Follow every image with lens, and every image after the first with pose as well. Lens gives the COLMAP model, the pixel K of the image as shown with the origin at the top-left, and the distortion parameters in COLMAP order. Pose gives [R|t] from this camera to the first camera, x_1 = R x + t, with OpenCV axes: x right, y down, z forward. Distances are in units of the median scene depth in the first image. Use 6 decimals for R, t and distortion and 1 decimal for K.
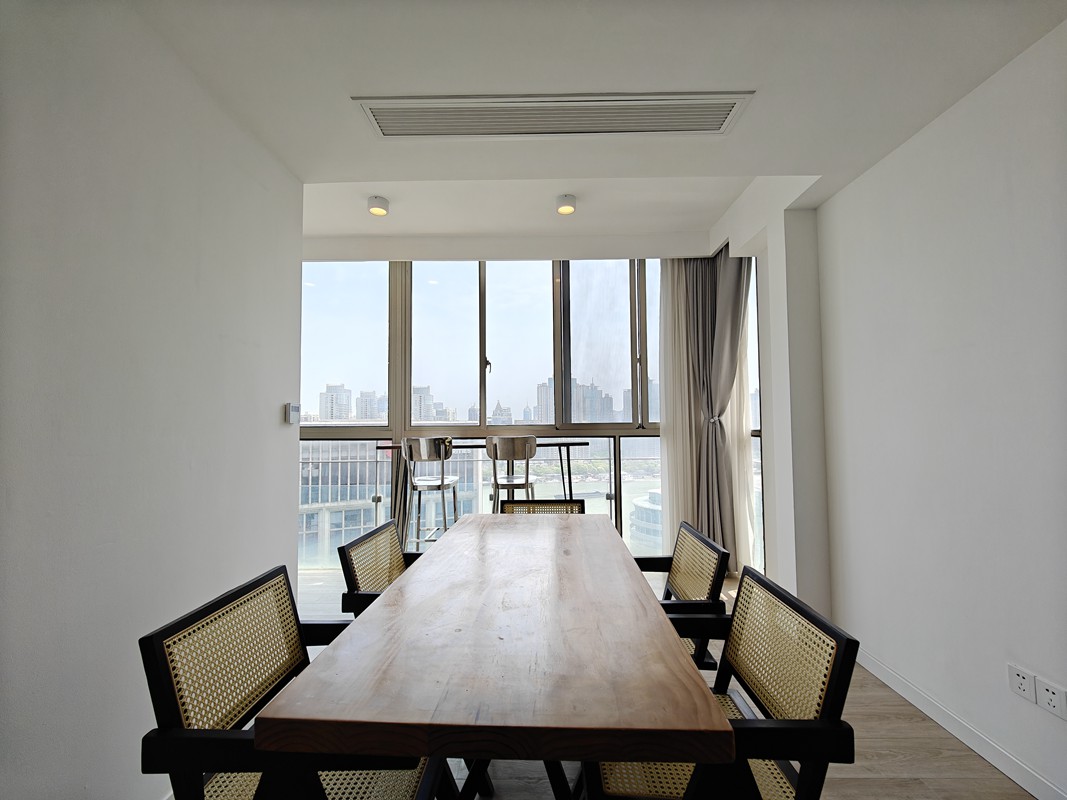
lens RADIAL K [[459.4, 0, 533.5], [0, 459.4, 400.0], [0, 0, 1]] dist [-0.002728, -0.000377]
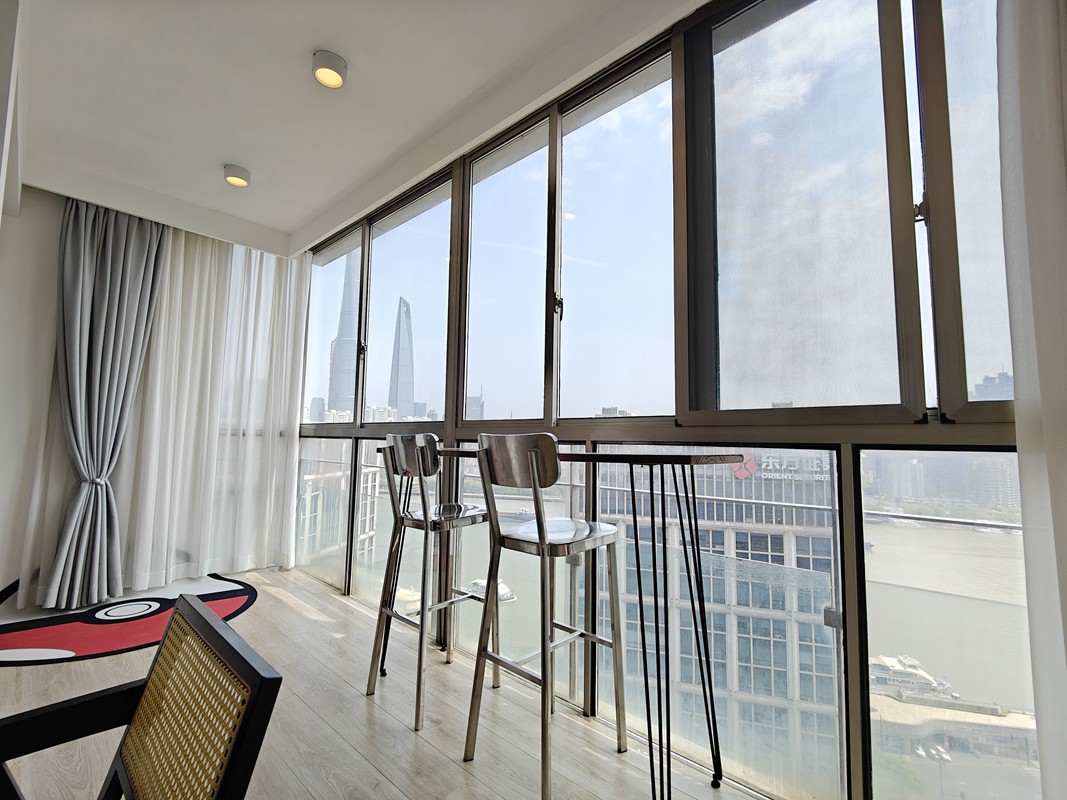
lens RADIAL K [[459.4, 0, 533.5], [0, 459.4, 400.0], [0, 0, 1]] dist [-0.002728, -0.000377]
pose [[0.736336, -0.039086, -0.675486, 0.241520], [0.011870, 0.998923, -0.044862, 0.057040], [0.676512, 0.025016, 0.736007, 0.588776]]
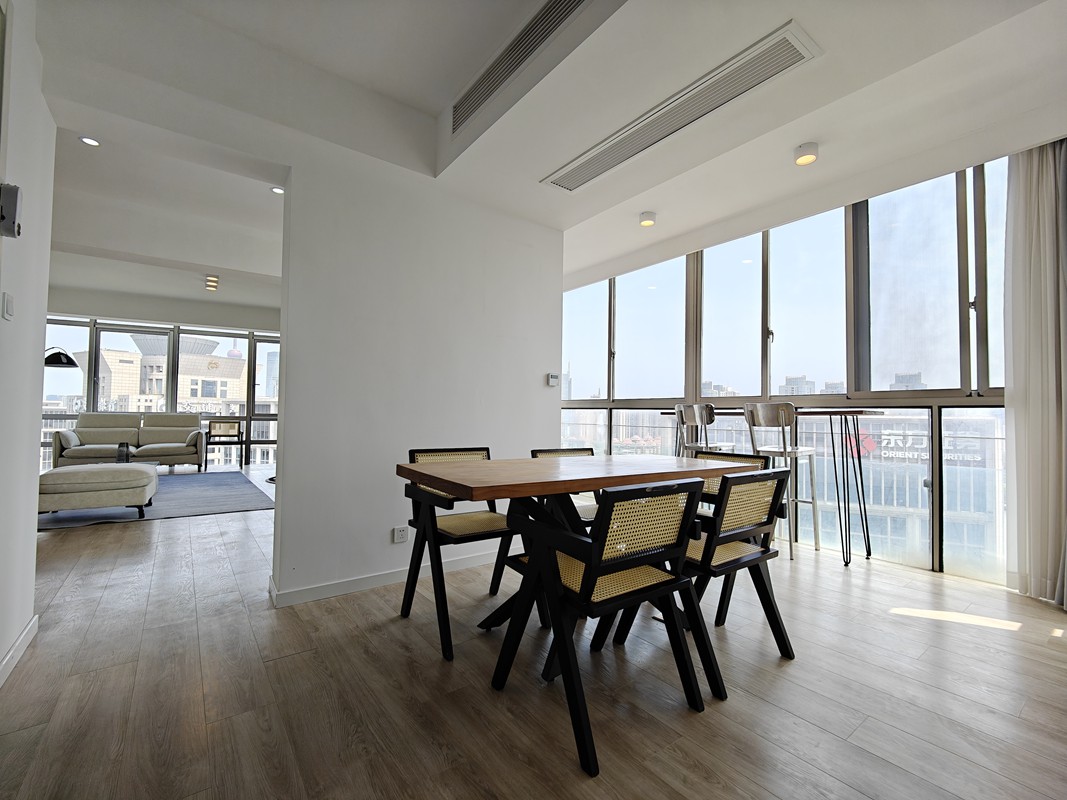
lens RADIAL K [[472.7, 0, 533.5], [0, 472.7, 400.0], [0, 0, 1]] dist [-0.009172, -0.000429]
pose [[0.606052, -0.009604, -0.795367, 0.400911], [0.020269, 0.999789, 0.003373, 0.050874], [0.795167, -0.018166, 0.606119, -0.023904]]
